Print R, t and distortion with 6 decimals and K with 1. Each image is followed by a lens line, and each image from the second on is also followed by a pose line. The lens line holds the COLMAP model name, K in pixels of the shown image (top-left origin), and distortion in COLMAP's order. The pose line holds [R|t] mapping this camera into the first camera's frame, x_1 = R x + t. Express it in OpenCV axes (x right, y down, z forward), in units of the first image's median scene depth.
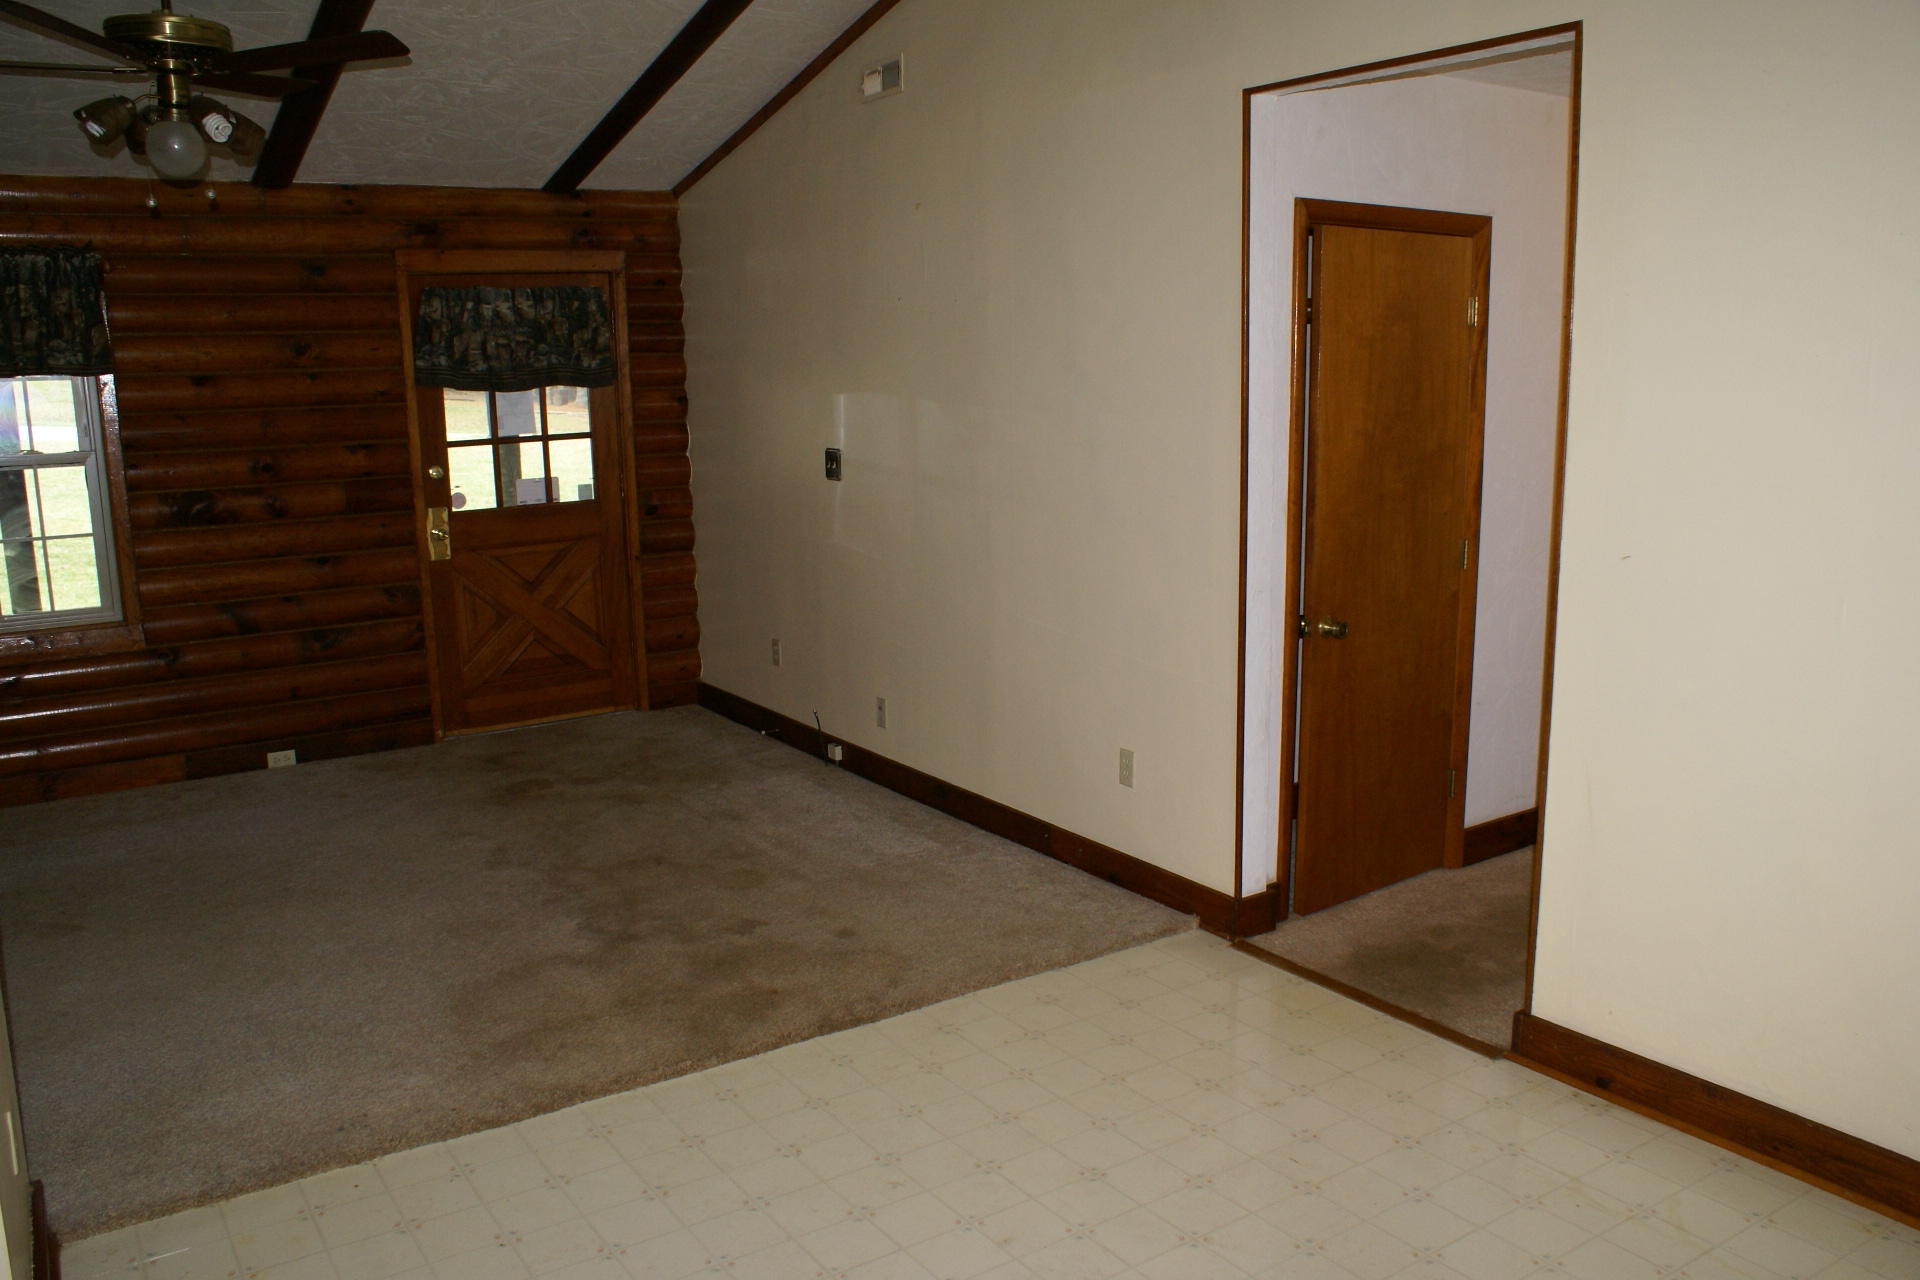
lens RADIAL K [[1512.6, 0, 961.3], [0, 1512.6, 645.6], [0, 0, 1]] dist [-0.140991, 0.101372]
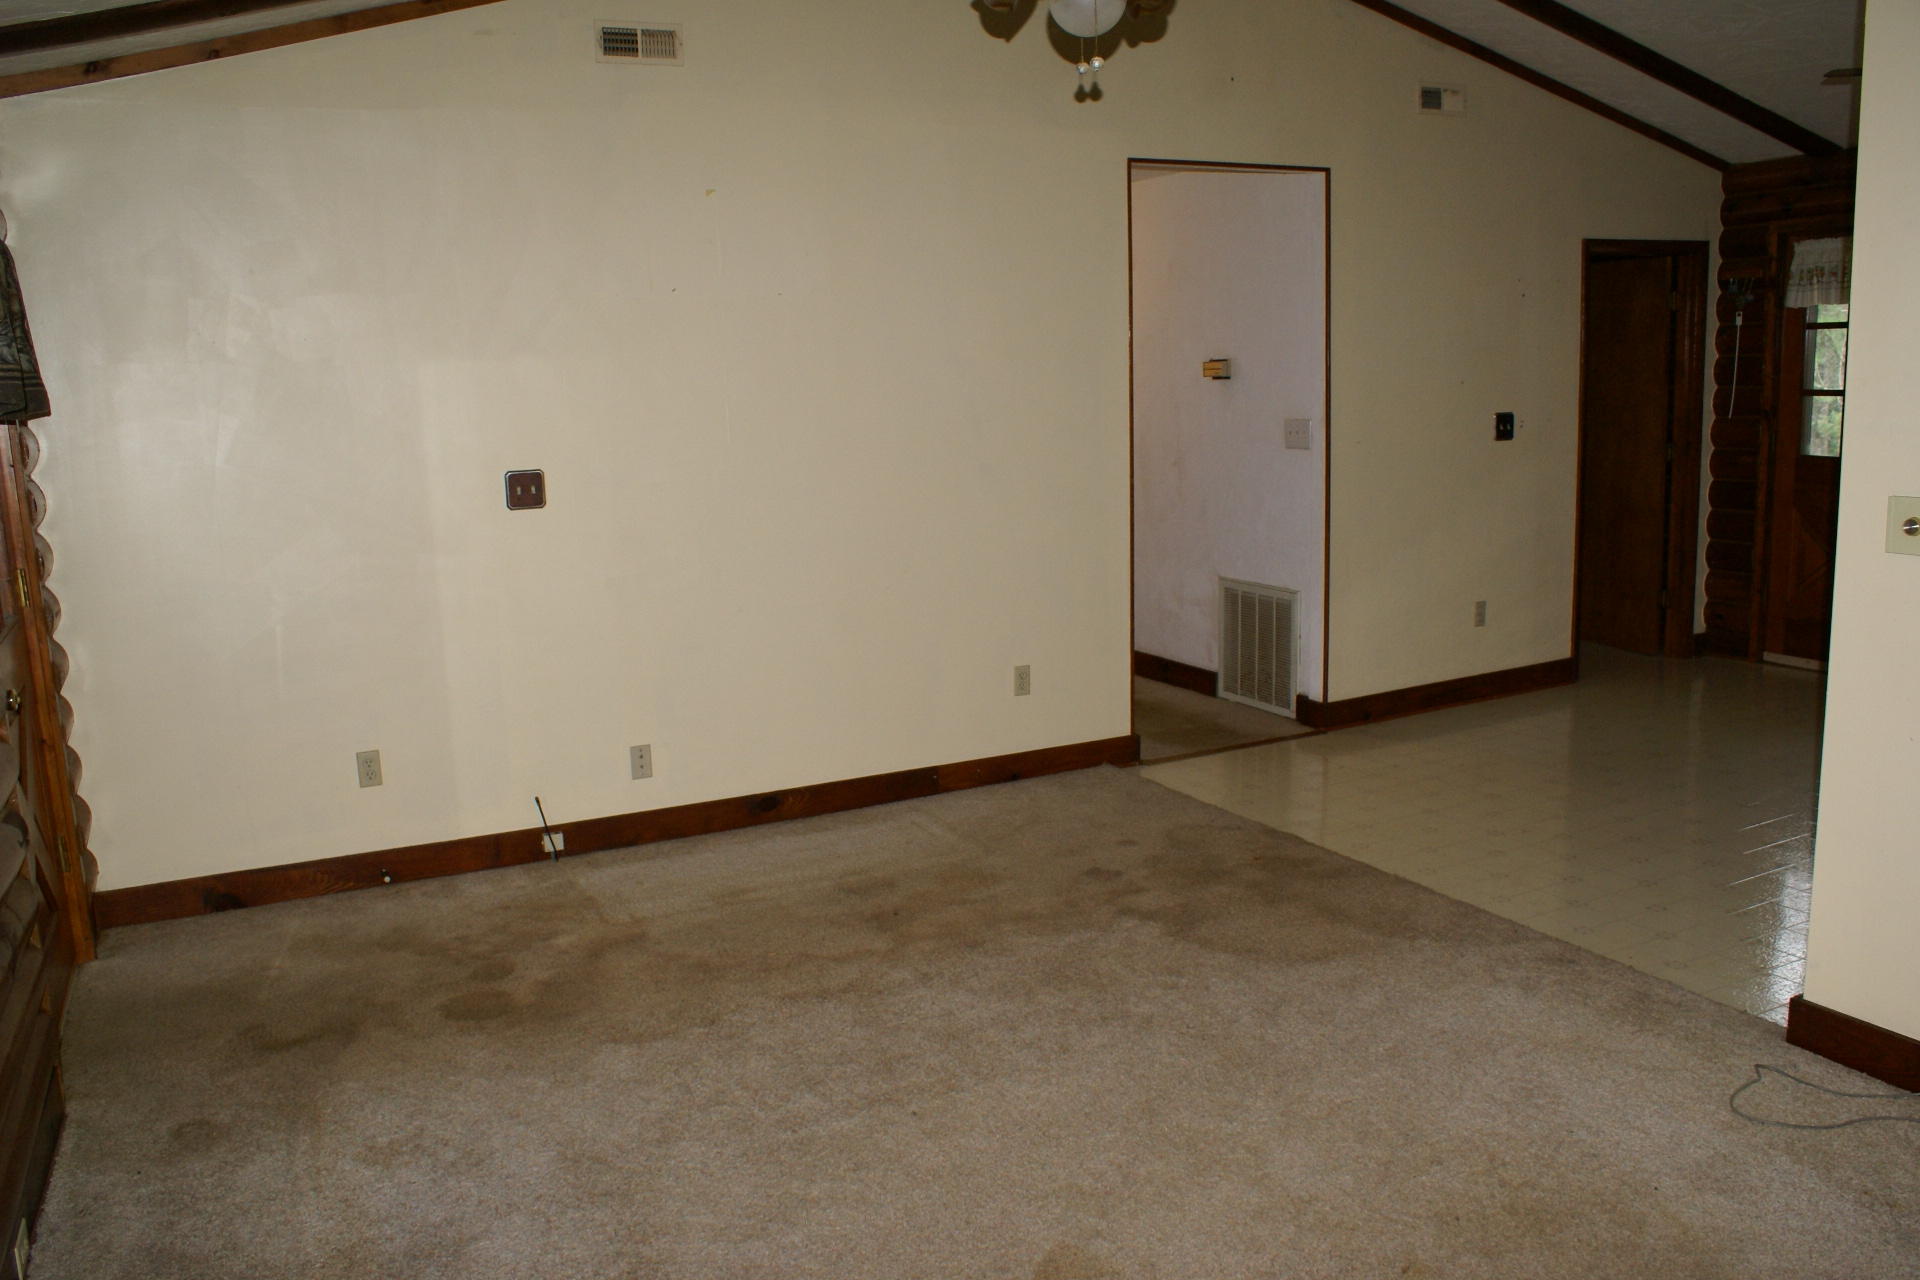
lens RADIAL K [[1512.6, 0, 959.7], [0, 1512.6, 647.4], [0, 0, 1]] dist [-0.140991, 0.101372]
pose [[0.126507, -0.171008, 0.977114, -0.876666], [0.216457, 0.966050, 0.141047, -0.103447], [-0.968061, 0.193660, 0.159228, 0.677689]]
